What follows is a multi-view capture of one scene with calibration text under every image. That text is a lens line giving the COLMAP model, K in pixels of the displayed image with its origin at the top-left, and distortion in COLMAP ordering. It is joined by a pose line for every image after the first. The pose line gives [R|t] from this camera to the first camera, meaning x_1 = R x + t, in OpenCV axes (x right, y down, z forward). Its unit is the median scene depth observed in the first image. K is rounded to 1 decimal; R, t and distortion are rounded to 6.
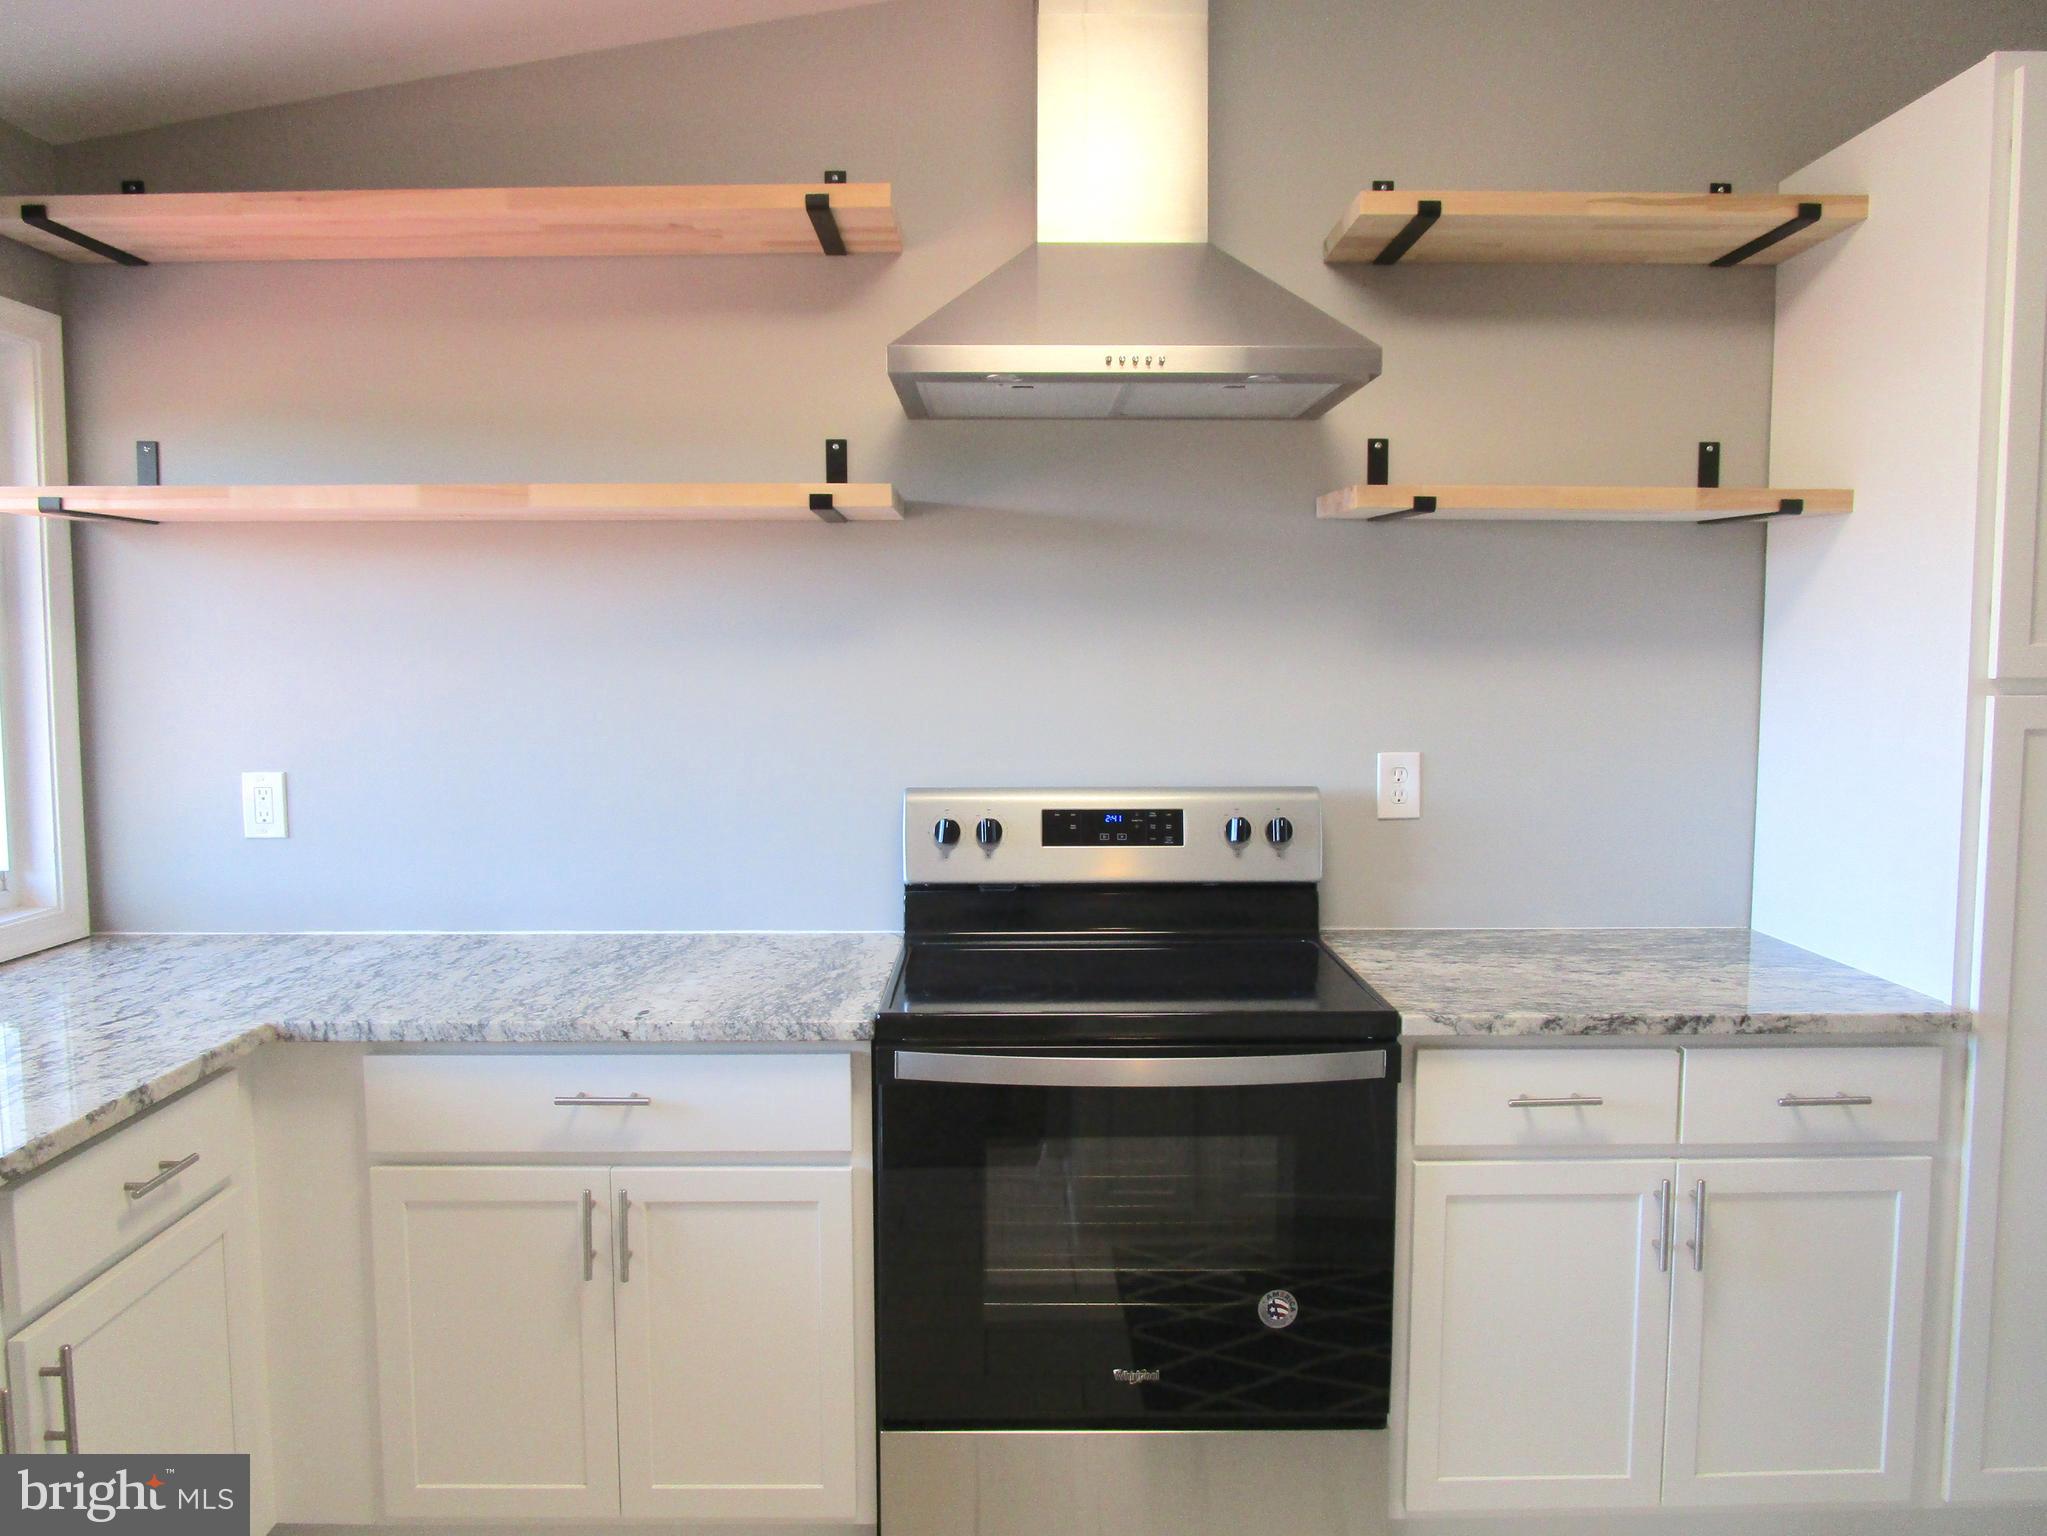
lens RADIAL K [[1483.2, 0, 1023.5], [0, 1483.2, 768.0], [0, 0, 1]] dist [-0.009463, 0.000889]
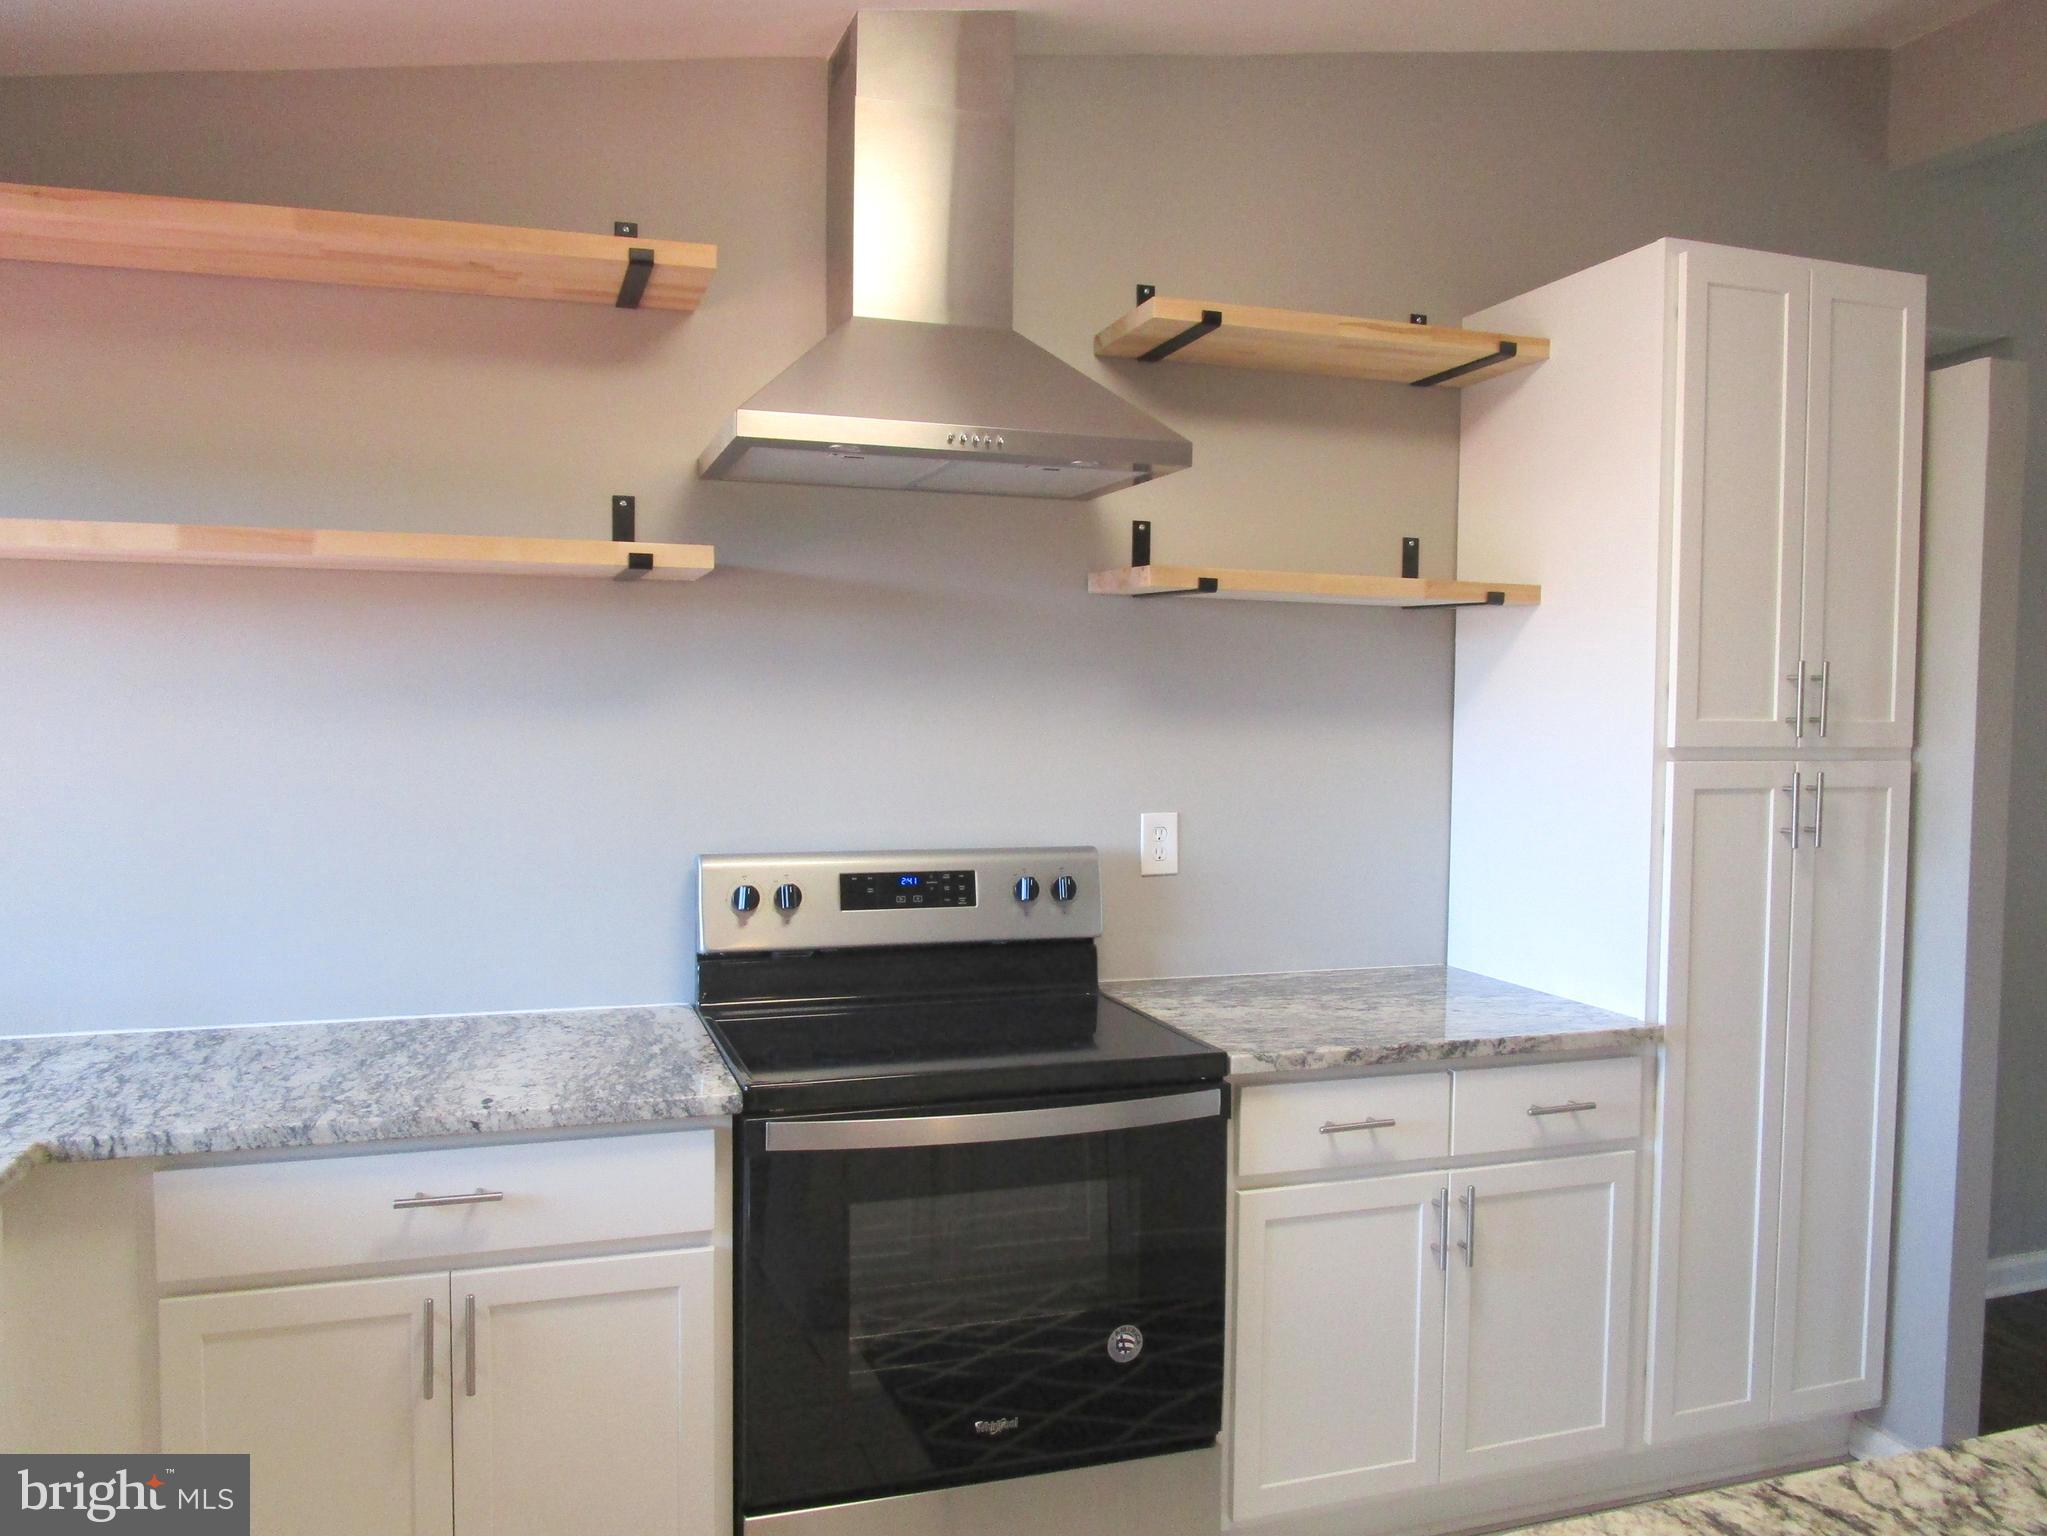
lens RADIAL K [[1522.7, 0, 1023.5], [0, 1522.7, 768.0], [0, 0, 1]] dist [-0.006409, 0.003536]
pose [[0.952422, -0.001533, 0.304779, -0.221277], [0.013284, 0.999246, -0.036485, -0.005042], [-0.304493, 0.038798, 0.951724, -0.022611]]
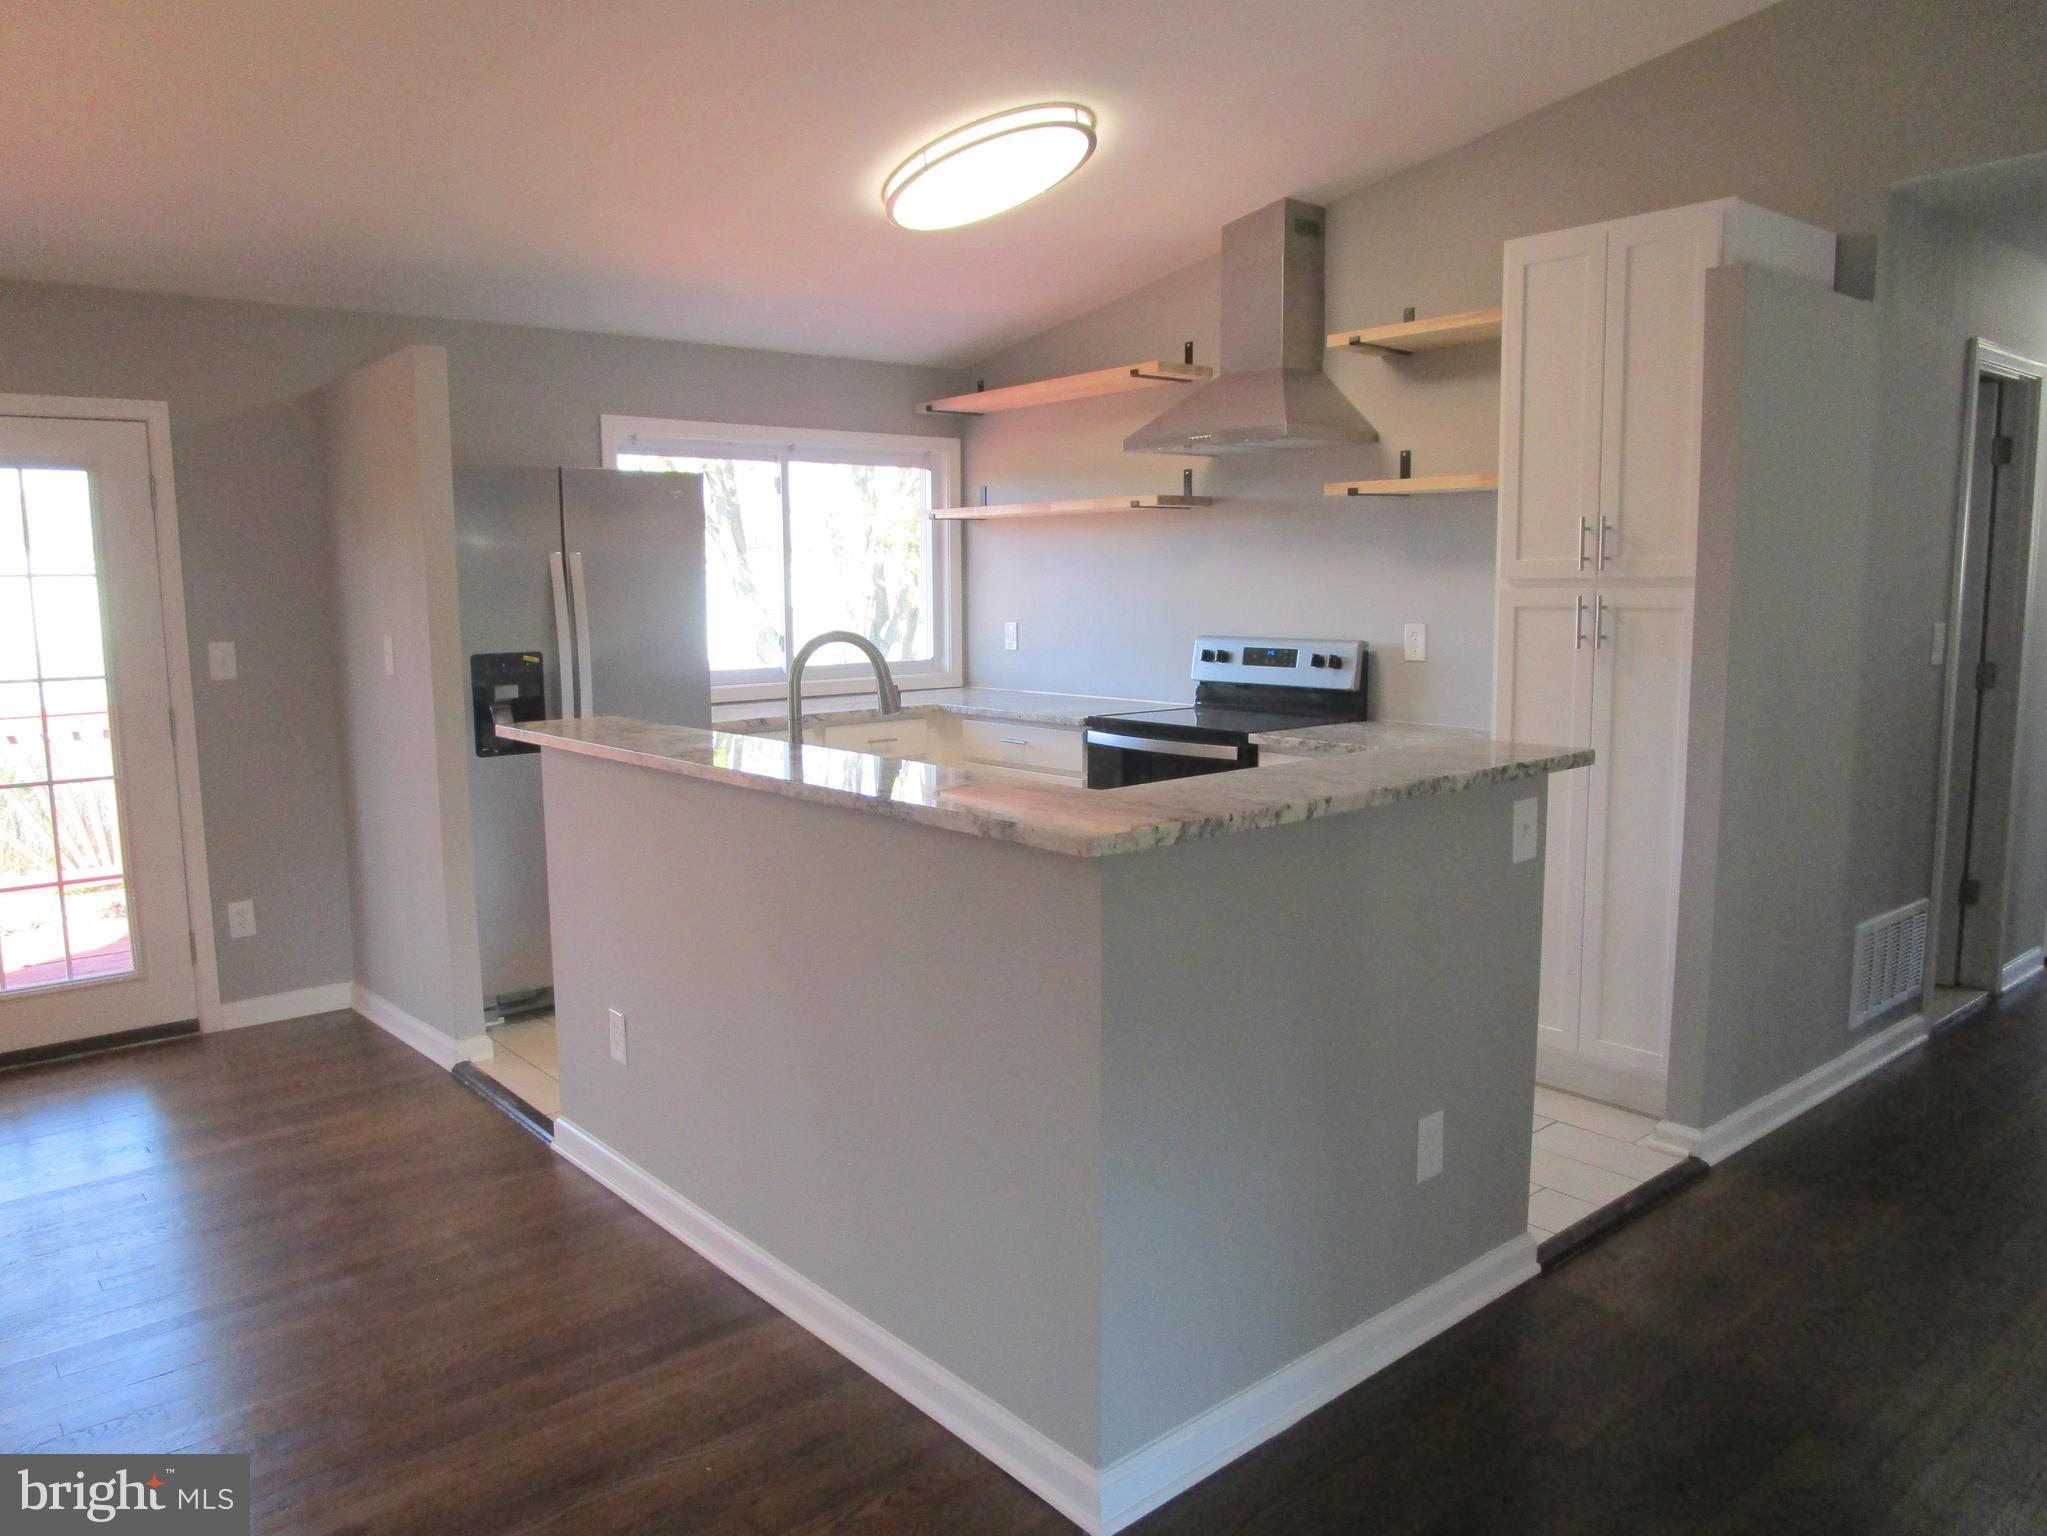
lens RADIAL K [[1432.0, 0, 1023.5], [0, 1432.0, 768.0], [0, 0, 1]] dist [0.000376, 0.001023]
pose [[0.640145, 0.095522, -0.762292, 1.623822], [-0.053893, 0.995379, 0.079473, 0.064216], [0.766361, -0.009792, 0.642335, -0.608677]]
